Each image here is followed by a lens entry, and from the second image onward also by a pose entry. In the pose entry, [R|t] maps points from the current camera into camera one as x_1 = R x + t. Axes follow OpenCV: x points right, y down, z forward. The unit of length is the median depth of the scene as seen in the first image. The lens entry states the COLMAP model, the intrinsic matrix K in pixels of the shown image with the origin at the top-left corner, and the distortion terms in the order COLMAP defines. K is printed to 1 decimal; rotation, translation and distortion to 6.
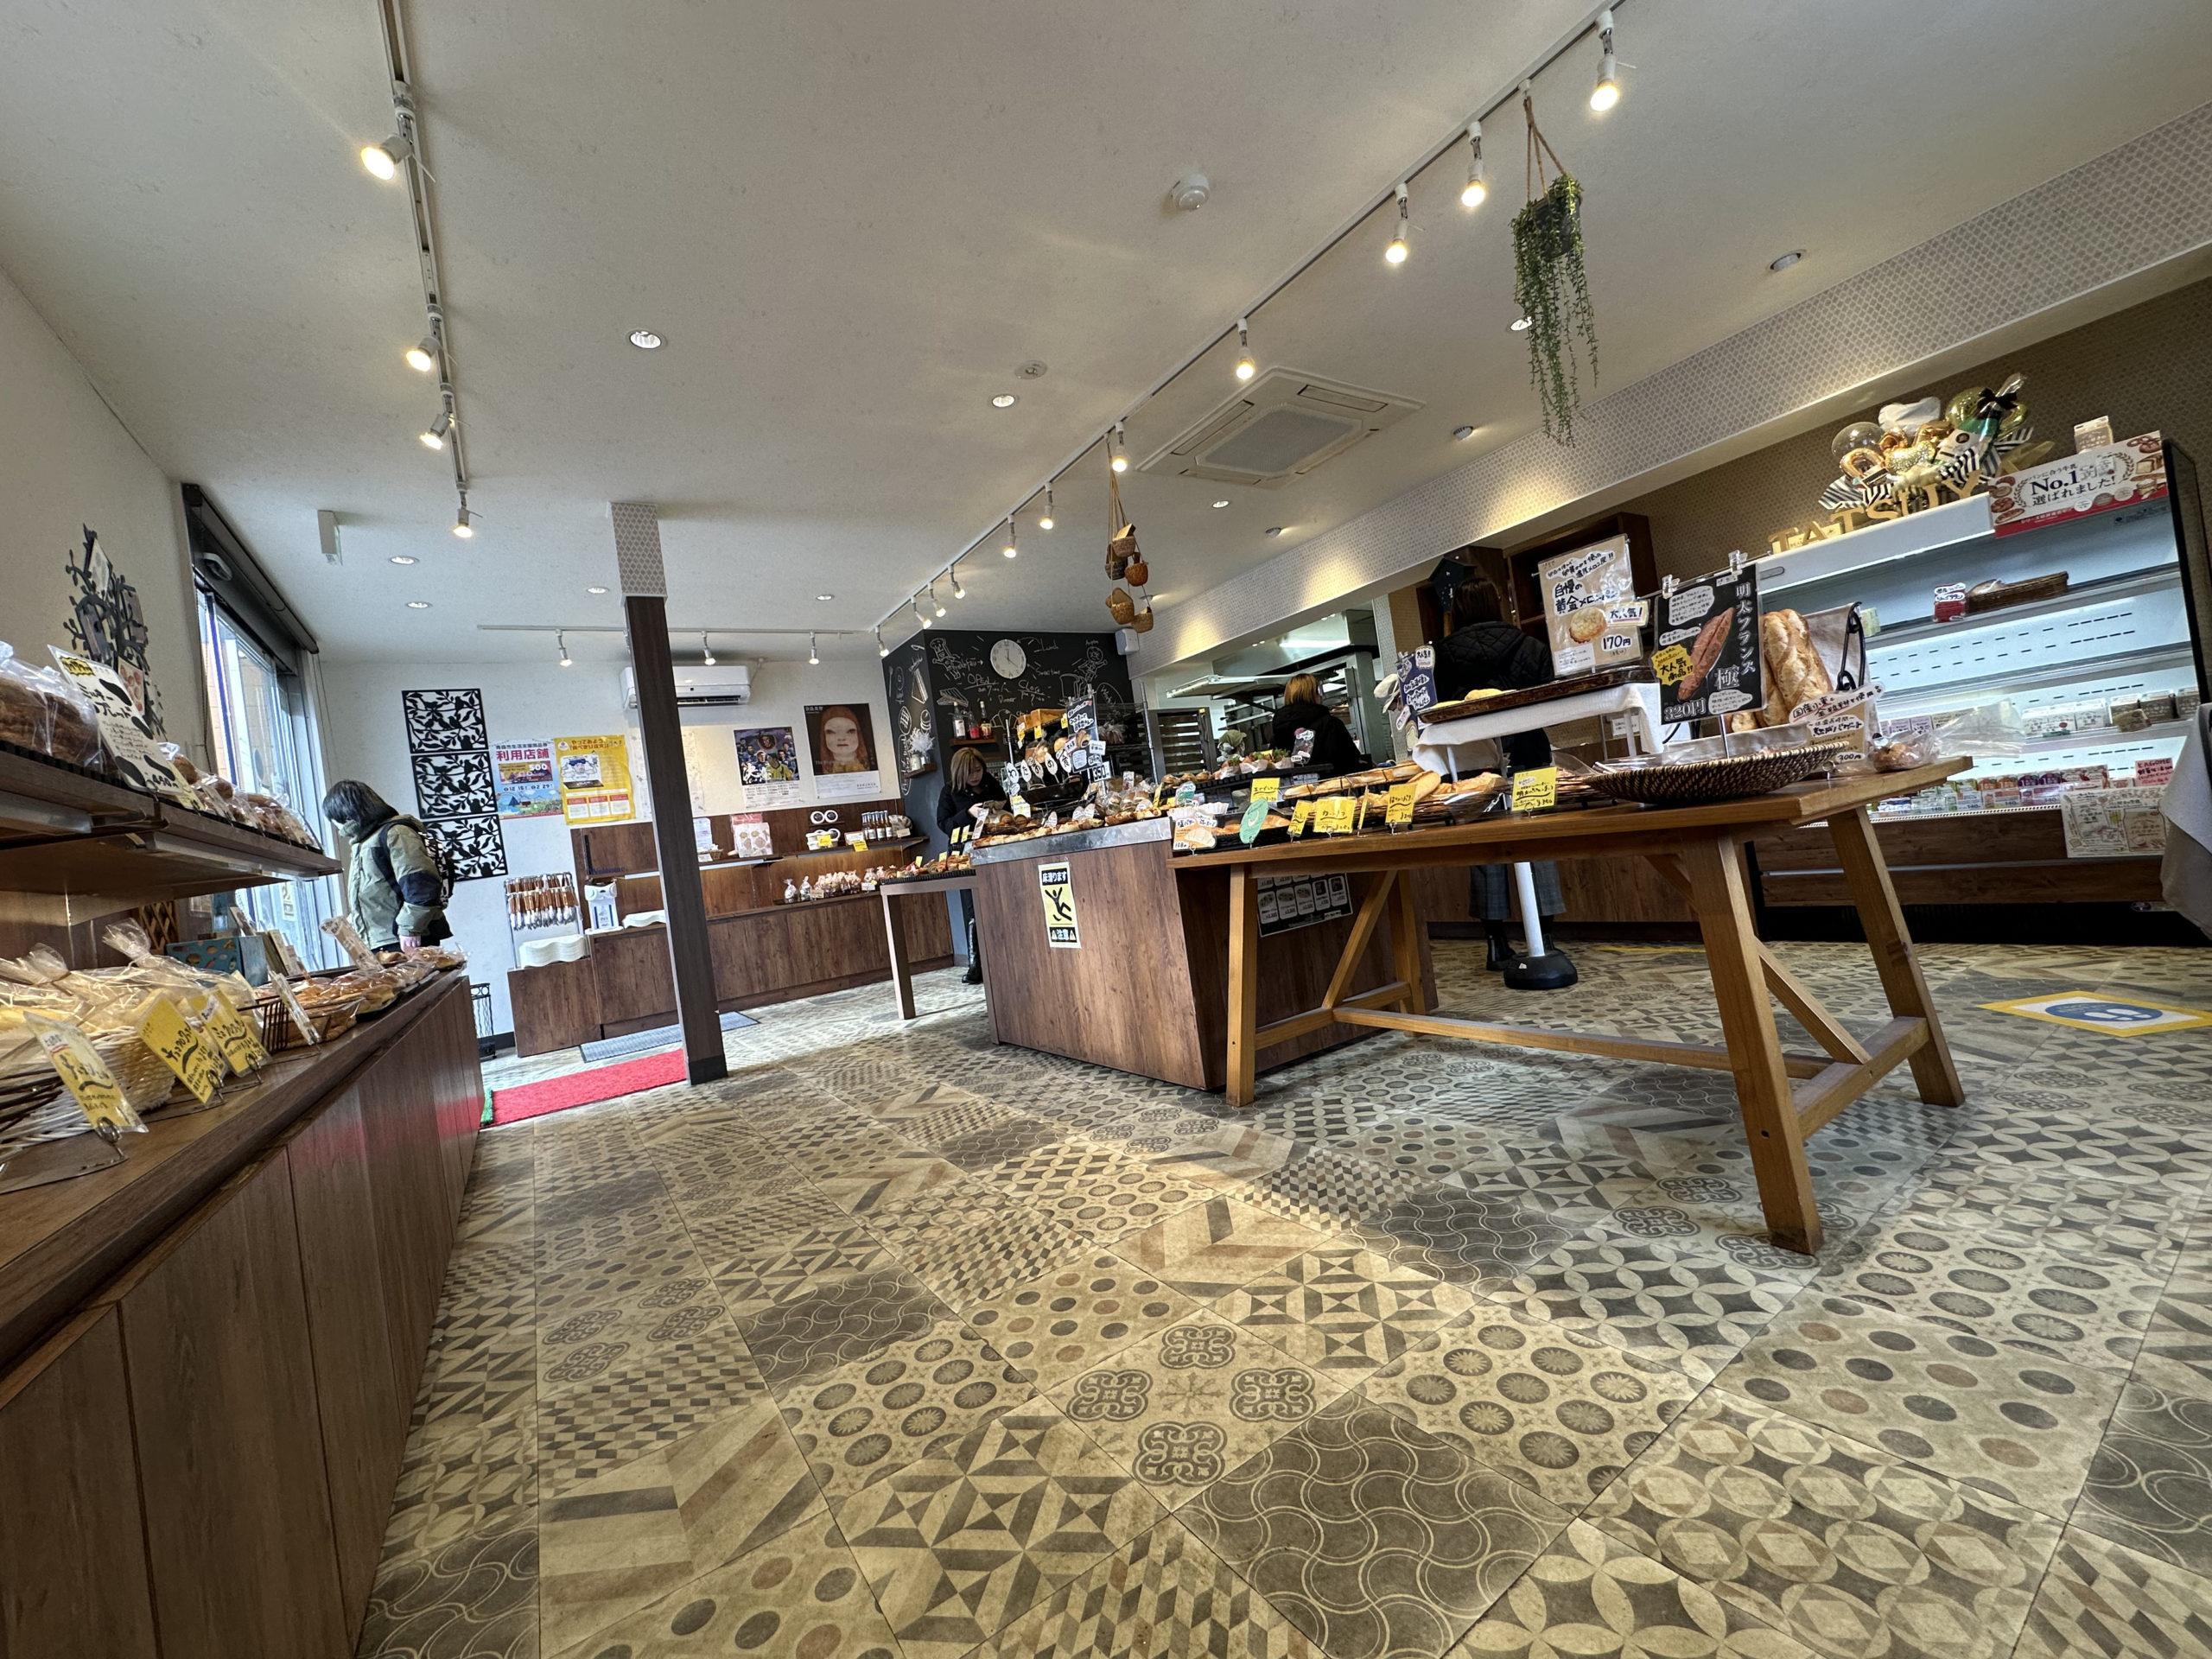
lens RADIAL K [[884.4, 0, 1111.1], [0, 884.4, 835.9], [0, 0, 1]] dist [-0.000354, 0.000005]
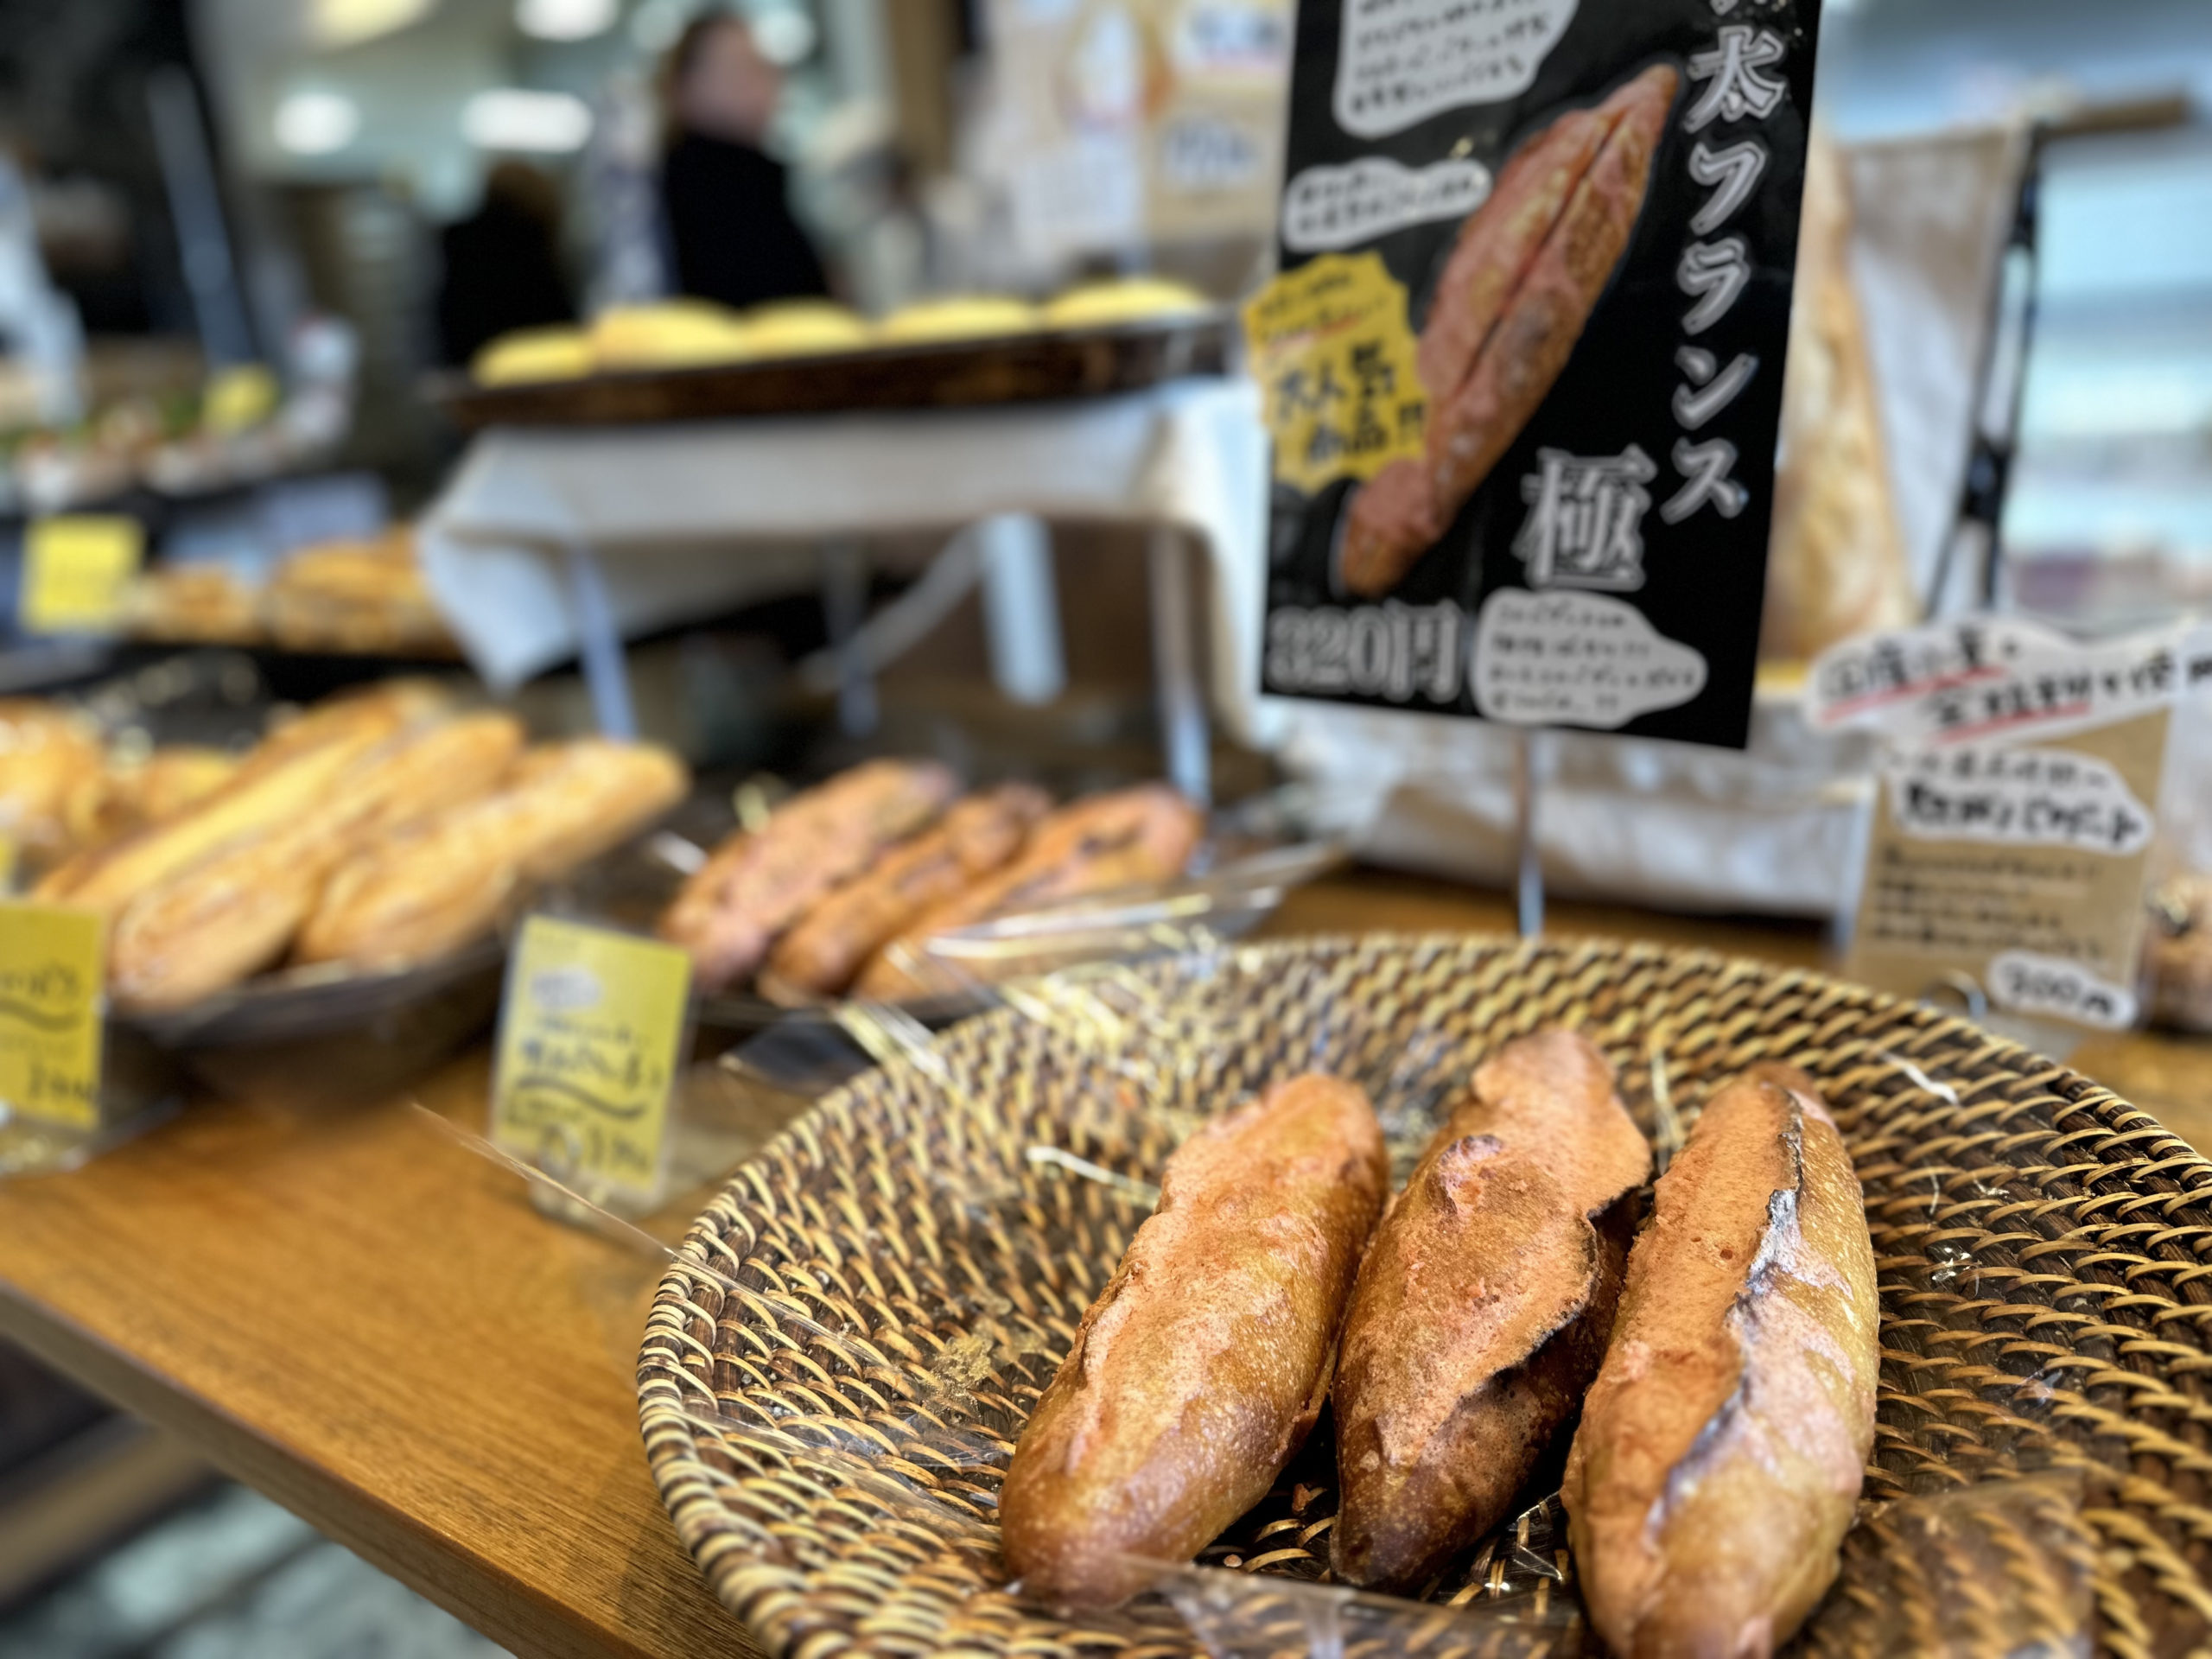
lens RADIAL K [[1570.4, 0, 1108.8], [0, 1570.4, 826.2], [0, 0, 1]] dist [0.027526, -0.014906]
pose [[0.925966, -0.037252, 0.375765, 0.495308], [-0.057370, 0.969691, 0.237504, -0.186640], [-0.373223, -0.241478, 0.895764, 0.746791]]
